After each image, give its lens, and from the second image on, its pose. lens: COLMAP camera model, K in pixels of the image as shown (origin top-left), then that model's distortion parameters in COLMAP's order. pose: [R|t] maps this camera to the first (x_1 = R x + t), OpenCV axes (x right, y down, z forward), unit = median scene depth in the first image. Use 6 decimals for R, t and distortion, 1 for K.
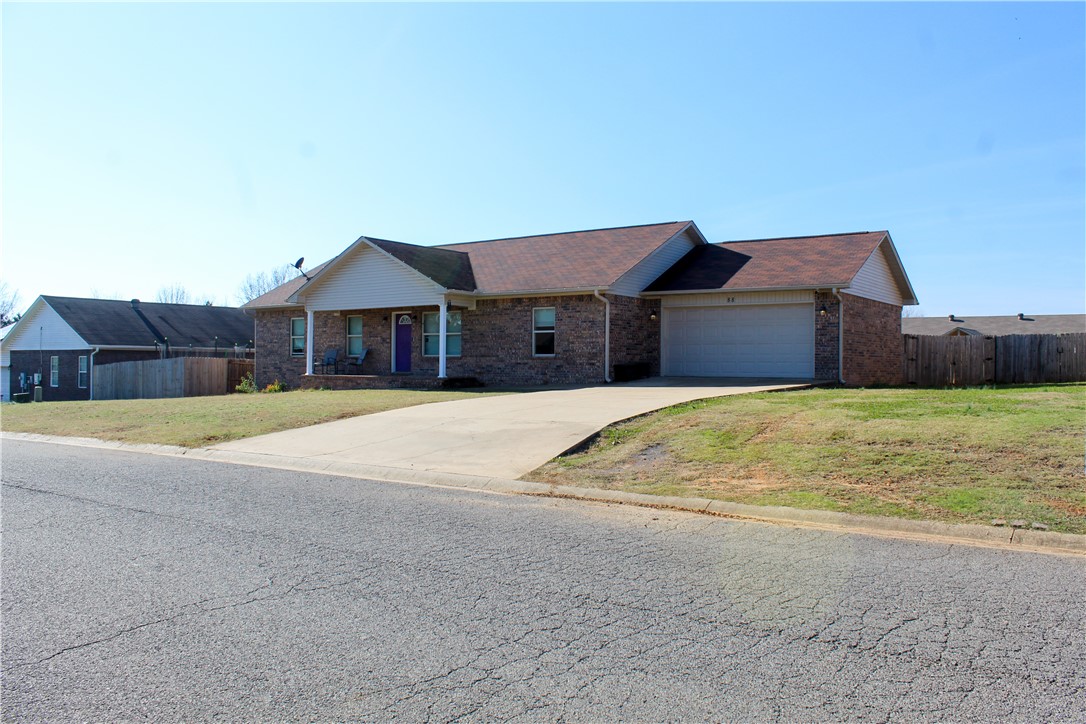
lens RADIAL K [[896.0, 0, 536.1], [0, 896.0, 362.0], [0, 0, 1]] dist [-0.163527, 0.136753]
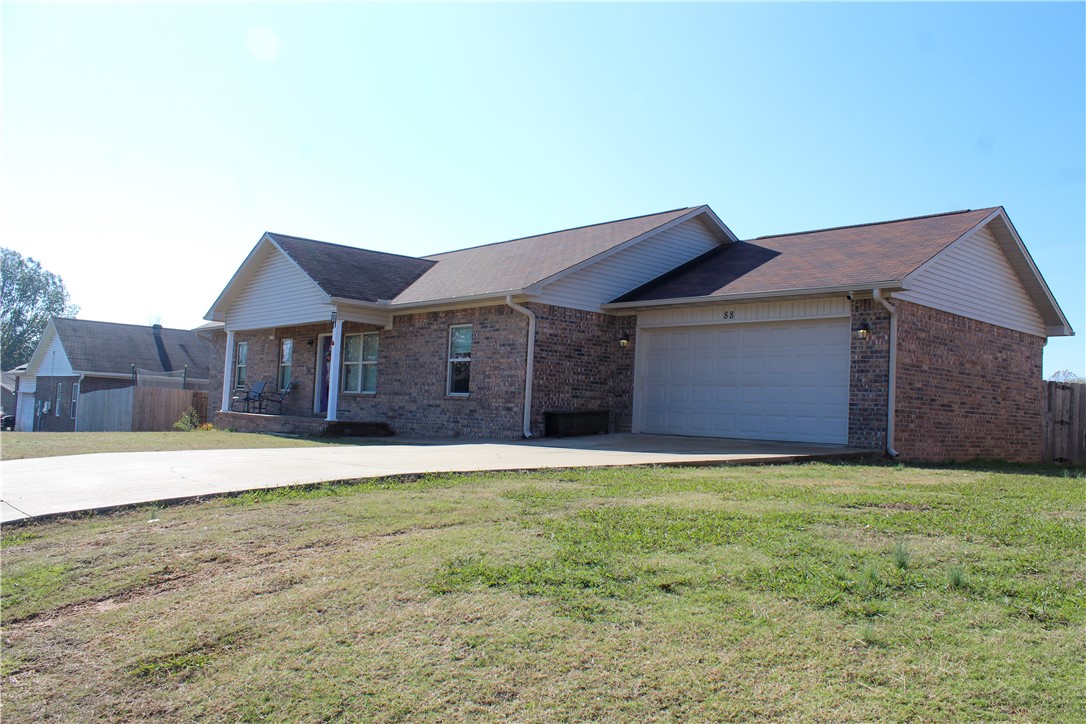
lens RADIAL K [[896.0, 0, 539.8], [0, 896.0, 363.7], [0, 0, 1]] dist [-0.163527, 0.136753]
pose [[0.975112, 0.026384, -0.220136, 0.209032], [-0.039271, 0.997748, -0.054371, 0.003593], [0.218206, 0.061662, 0.973953, 0.329193]]
